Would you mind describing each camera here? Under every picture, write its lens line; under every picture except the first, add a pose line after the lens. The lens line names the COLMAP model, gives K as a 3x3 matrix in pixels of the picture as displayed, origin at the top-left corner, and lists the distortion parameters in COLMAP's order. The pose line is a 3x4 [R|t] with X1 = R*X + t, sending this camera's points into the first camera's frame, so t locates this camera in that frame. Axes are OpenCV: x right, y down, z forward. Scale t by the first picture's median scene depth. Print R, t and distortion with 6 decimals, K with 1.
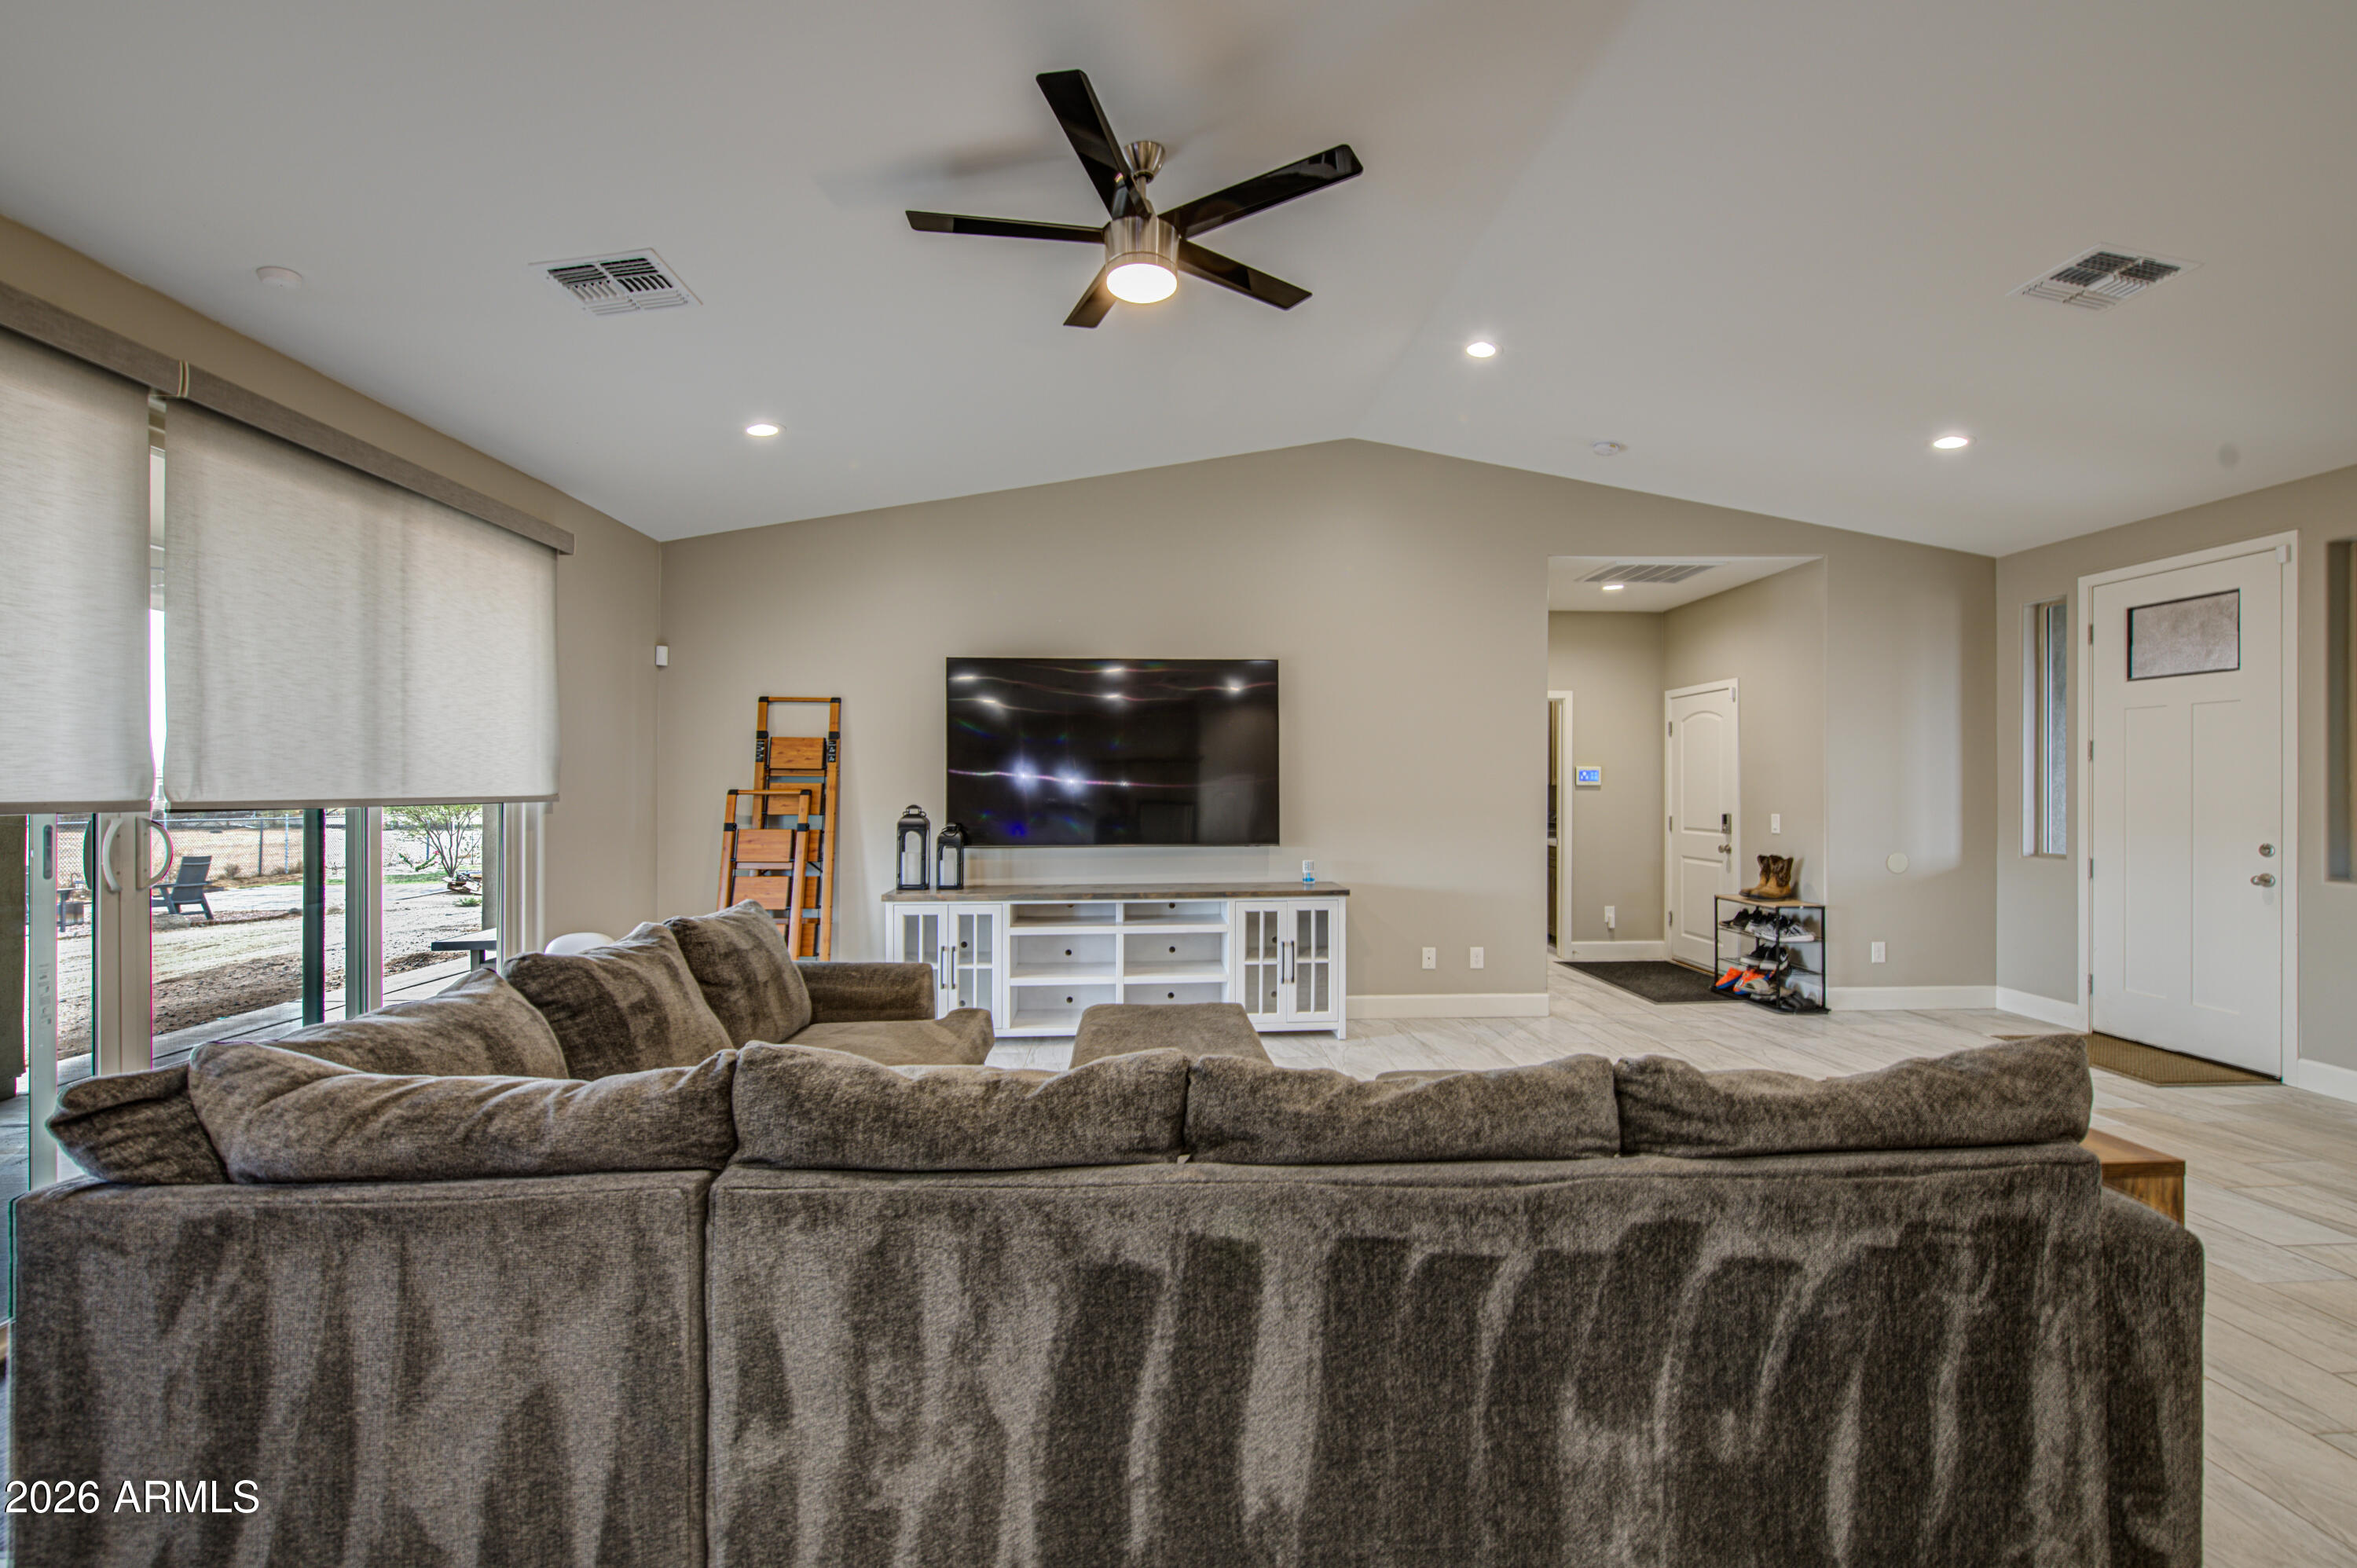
lens RADIAL K [[984.8, 0, 1196.0], [0, 984.8, 785.9], [0, 0, 1]] dist [0.000363, -0.001098]
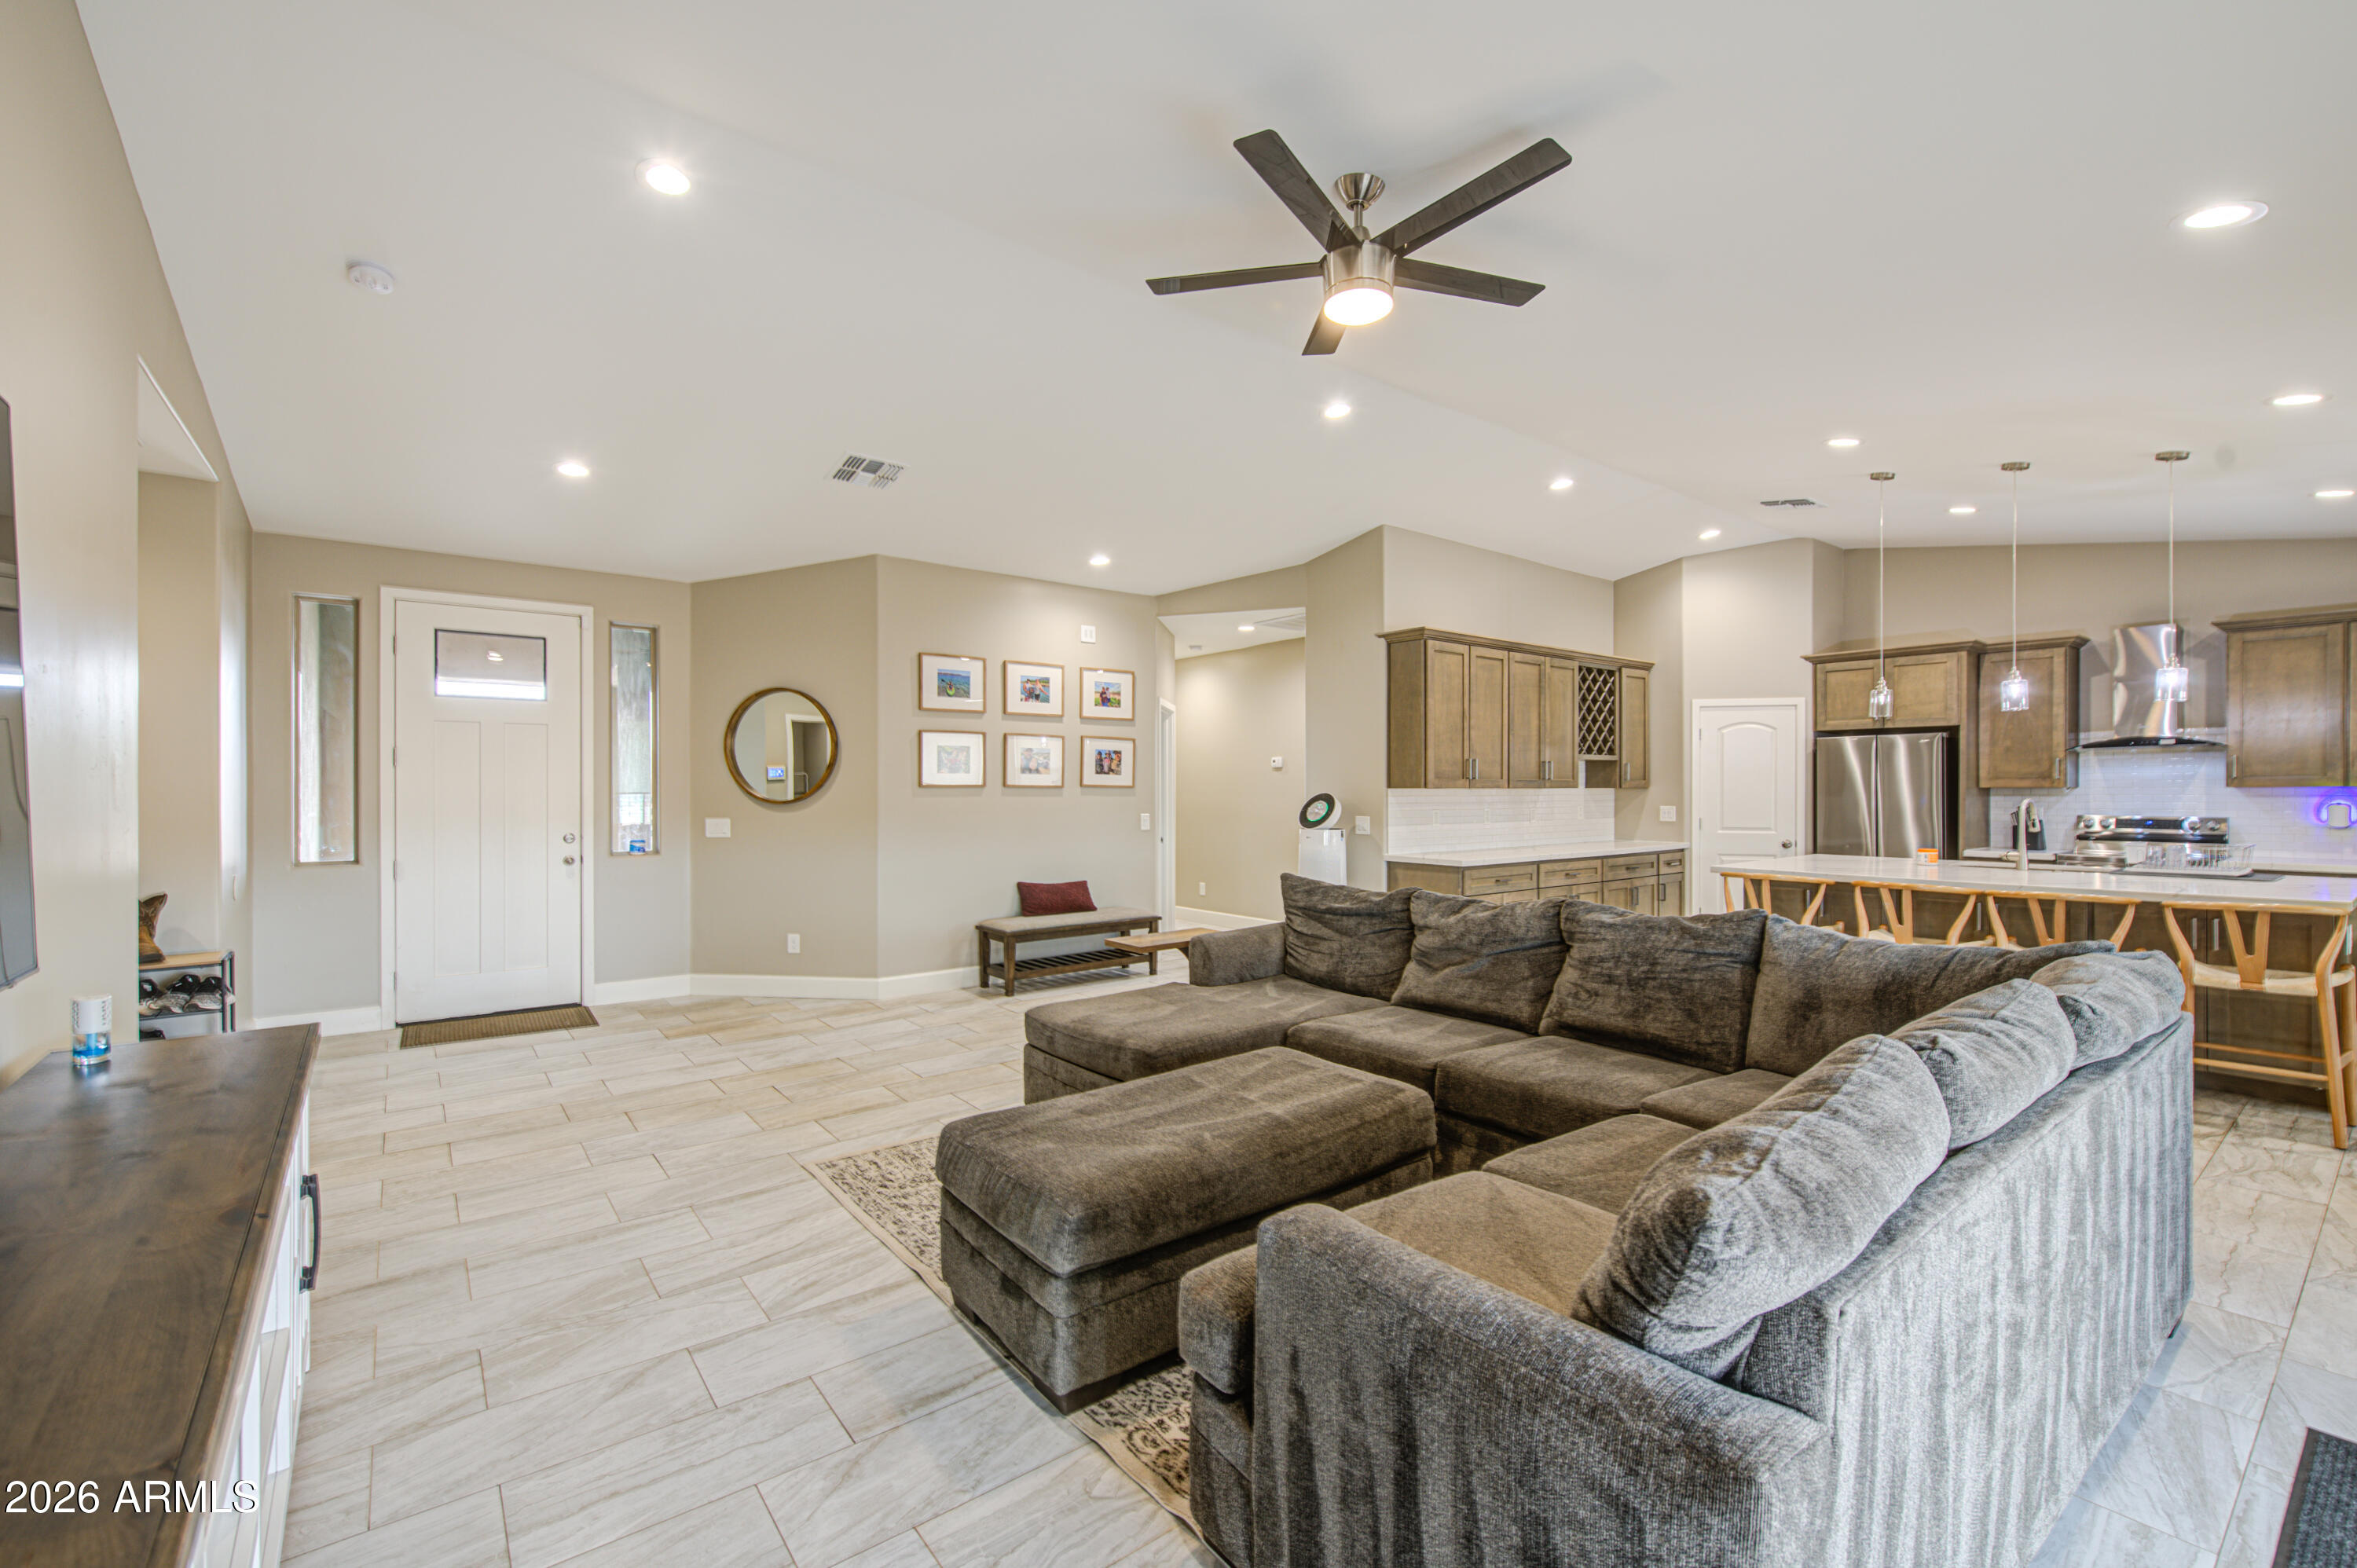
lens RADIAL K [[993.0, 0, 1184.6], [0, 993.0, 788.5], [0, 0, 1]] dist [-0.000351, 0.000293]
pose [[-0.569907, 0.001933, 0.821707, -0.519178], [0.003159, 0.999995, -0.000162, 0.000534], [-0.821703, 0.002504, -0.569910, 1.111774]]
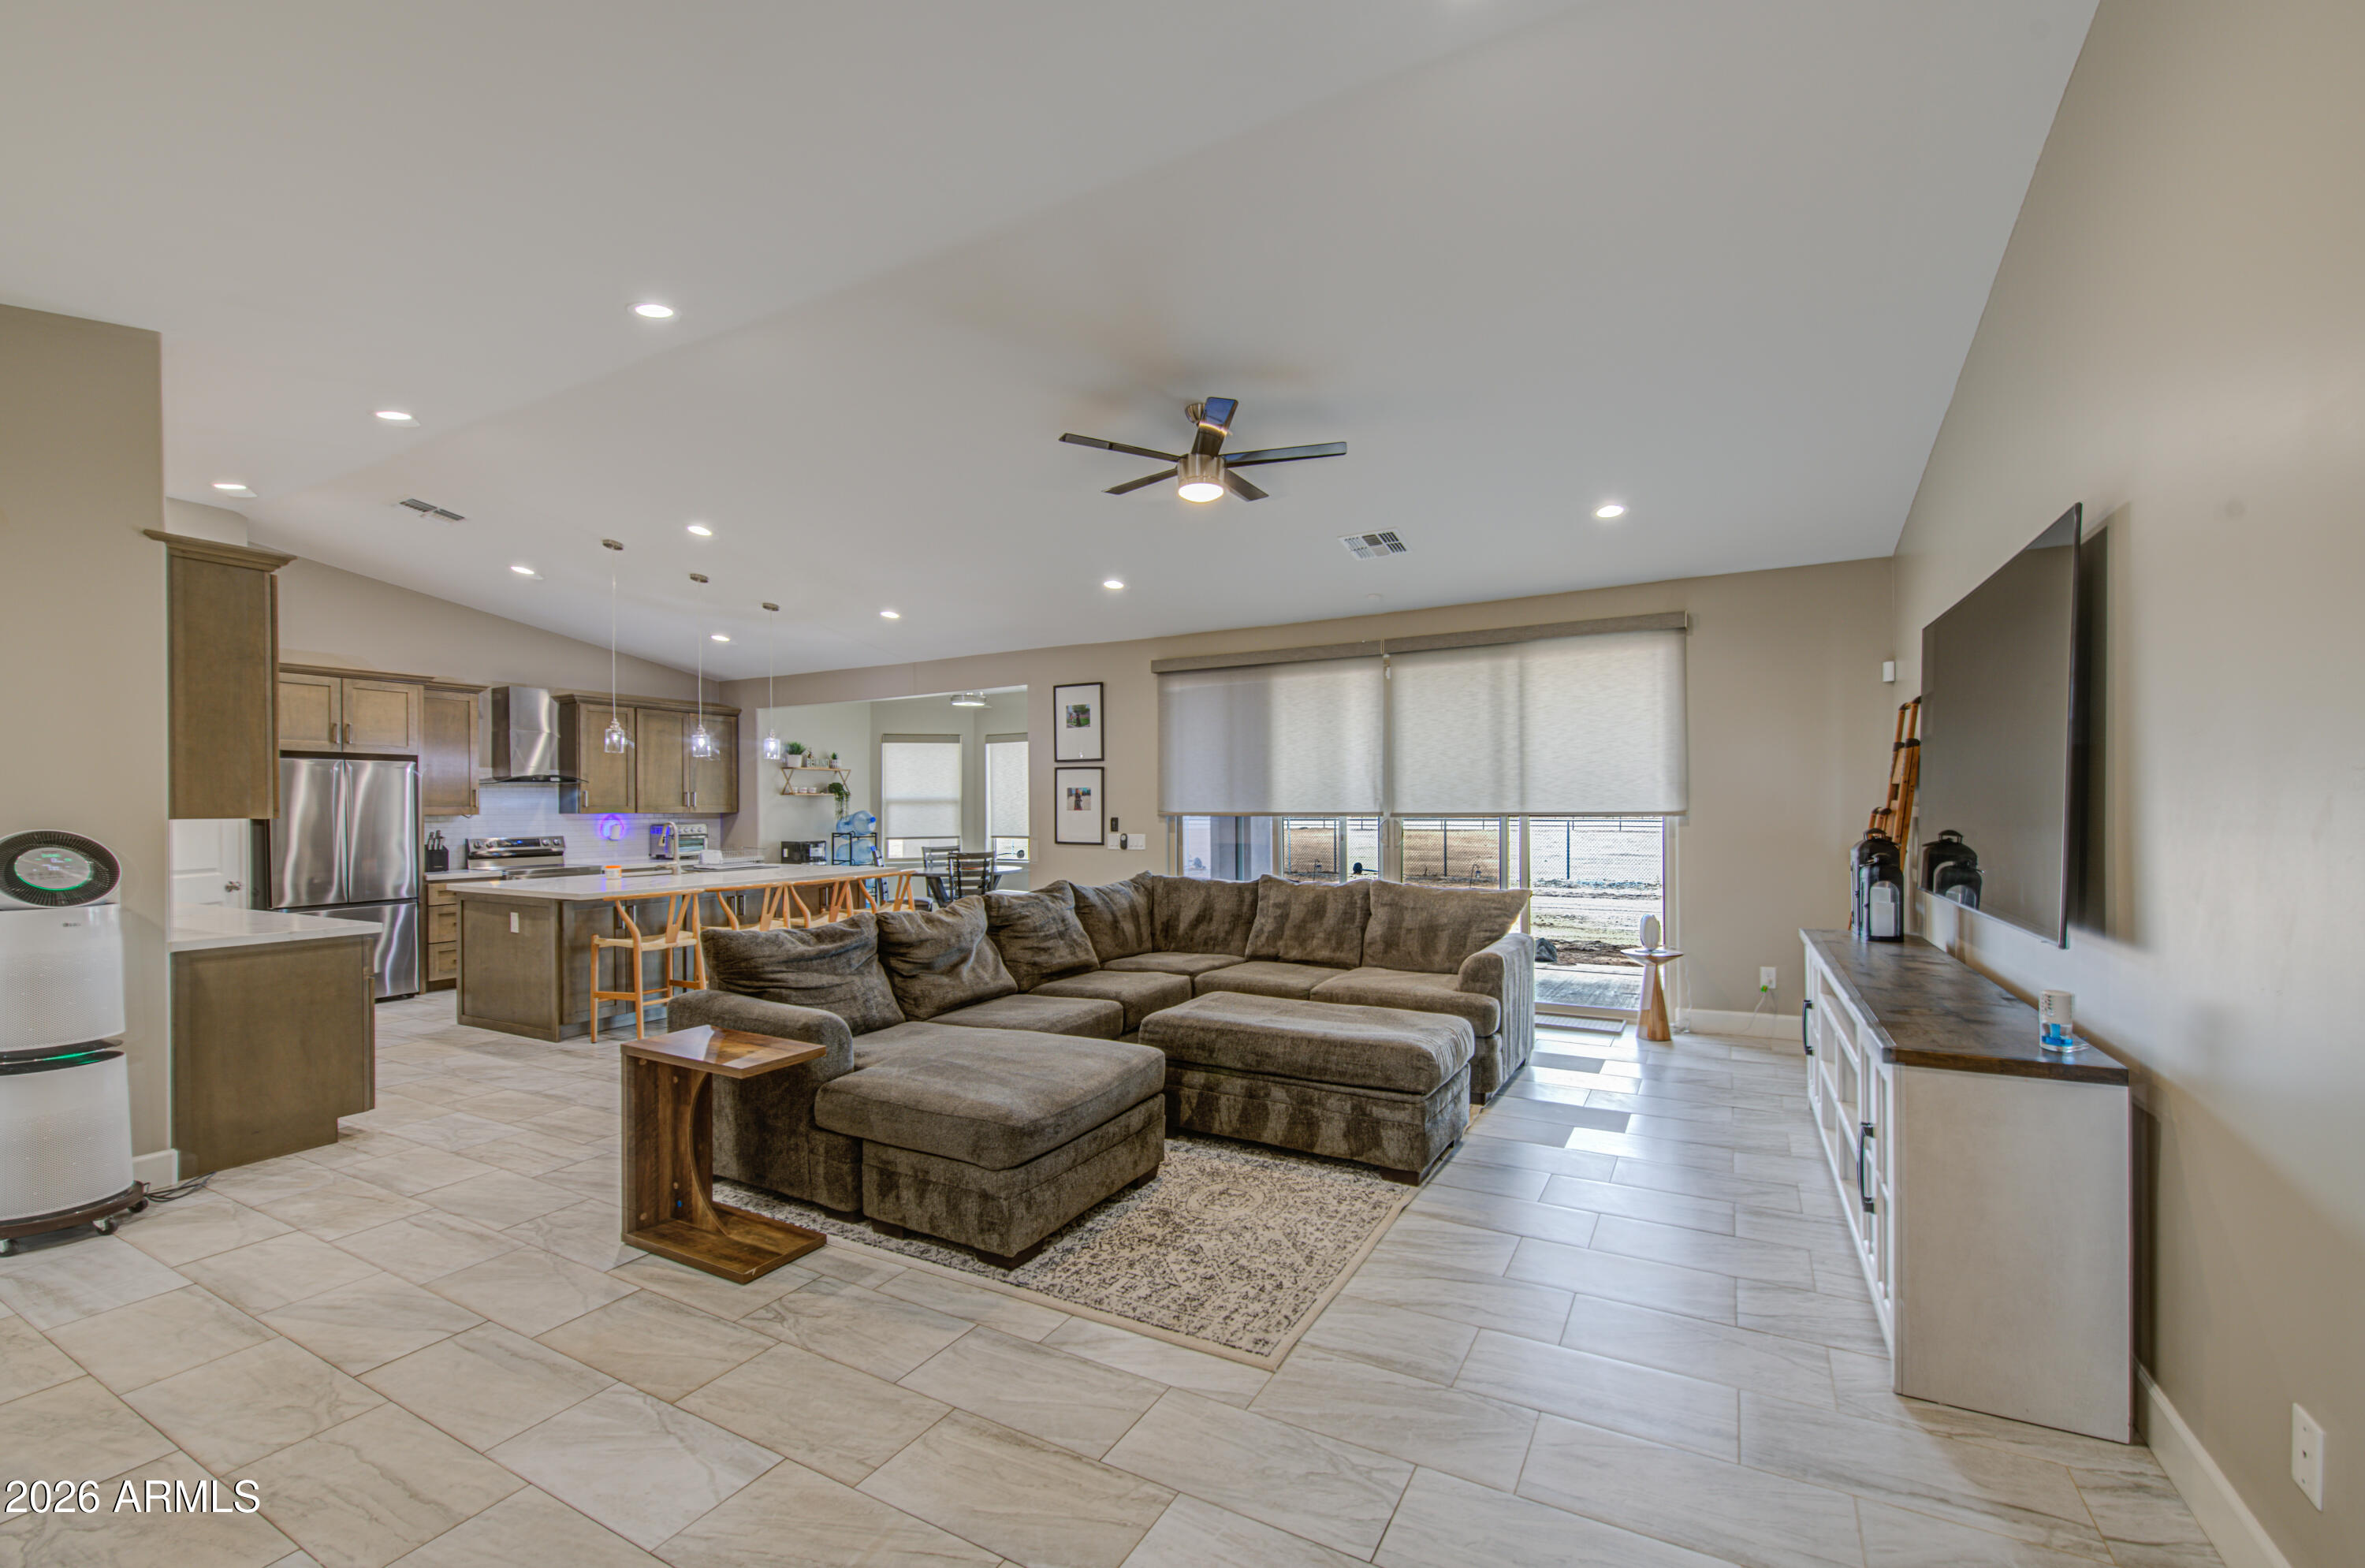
lens RADIAL K [[967.2, 0, 1213.1], [0, 967.2, 806.5], [0, 0, 1]] dist [-0.001682, -0.000512]
pose [[-0.520160, 0.005018, -0.854054, 0.801067], [0.007702, 0.999970, 0.001184, -0.003647], [0.854034, -0.005962, -0.520183, 1.156198]]
